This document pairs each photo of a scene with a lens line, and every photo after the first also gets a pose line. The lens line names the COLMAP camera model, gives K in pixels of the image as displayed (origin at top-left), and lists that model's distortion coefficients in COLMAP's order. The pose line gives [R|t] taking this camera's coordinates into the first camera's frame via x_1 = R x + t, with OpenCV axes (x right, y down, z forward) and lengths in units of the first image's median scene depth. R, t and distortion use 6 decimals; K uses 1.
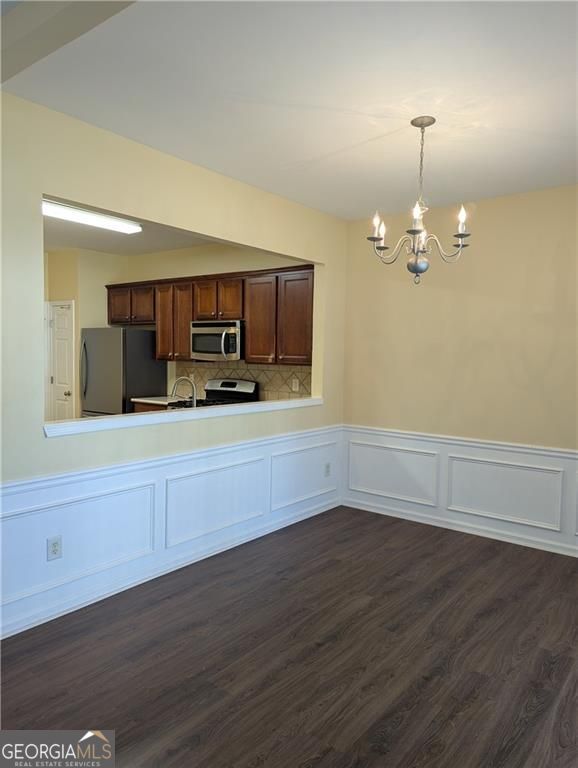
lens RADIAL K [[541.9, 0, 288.1], [0, 541.9, 376.0], [0, 0, 1]] dist [0.047686, -0.001235]
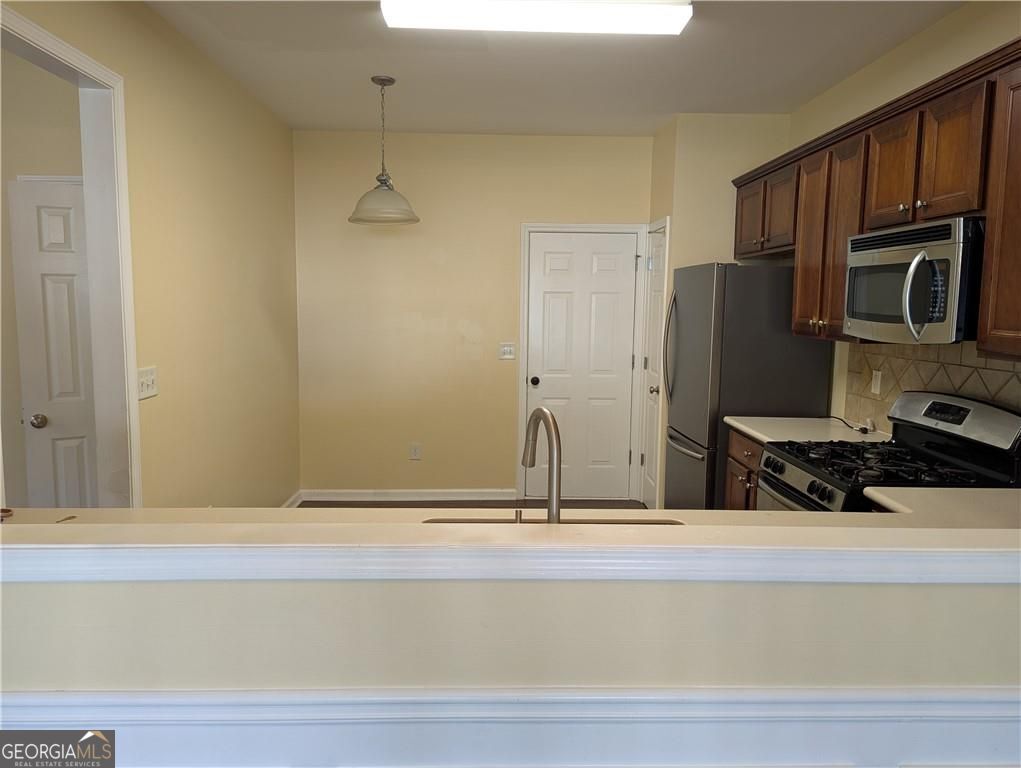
lens RADIAL K [[720.5, 0, 511.7], [0, 720.5, 375.4], [0, 0, 1]] dist [0.047686, -0.001235]
pose [[0.632649, 0.071930, -0.771091, 0.072884], [-0.035457, 0.997323, 0.063943, -0.027720], [0.773626, -0.013113, 0.633507, 0.493797]]
